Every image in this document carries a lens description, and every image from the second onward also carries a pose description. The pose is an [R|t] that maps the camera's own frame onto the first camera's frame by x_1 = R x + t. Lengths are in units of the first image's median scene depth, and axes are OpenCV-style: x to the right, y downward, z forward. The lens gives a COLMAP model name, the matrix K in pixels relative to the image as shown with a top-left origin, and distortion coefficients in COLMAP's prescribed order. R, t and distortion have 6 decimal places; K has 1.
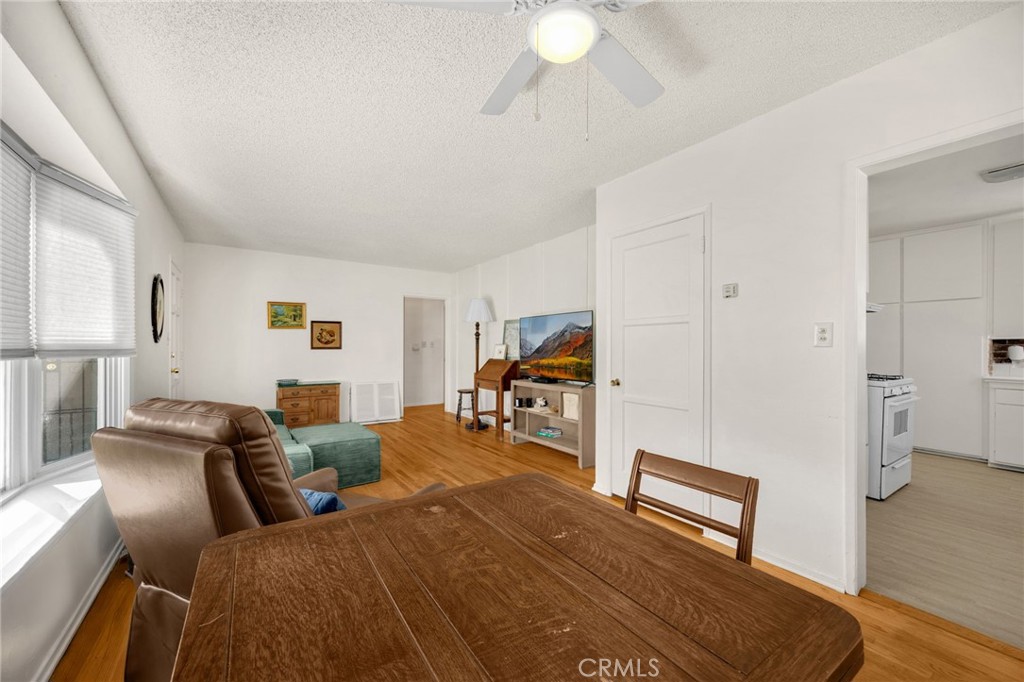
lens RADIAL K [[398.0, 0, 518.2], [0, 398.0, 342.1], [0, 0, 1]] dist [-0.001969, 0.001151]
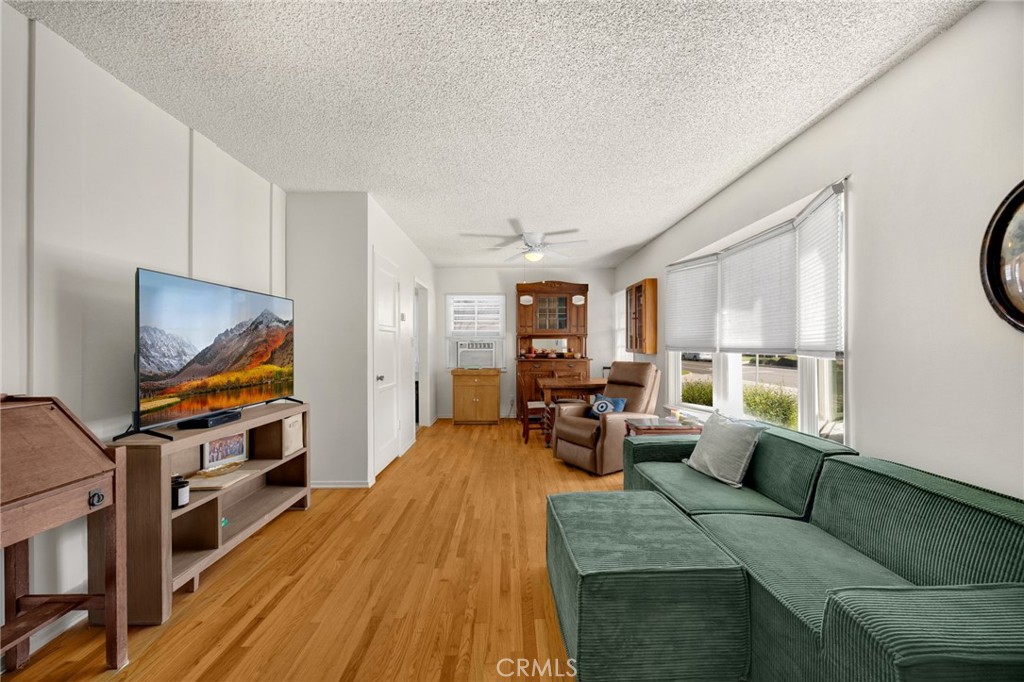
lens RADIAL K [[398.0, 0, 512.6], [0, 398.0, 348.1], [0, 0, 1]] dist [-0.001969, 0.001151]
pose [[-0.825864, -0.002357, 0.563865, -0.479482], [-0.005287, 0.999980, -0.003563, 0.009976], [-0.563845, -0.005924, -0.825860, 1.138423]]
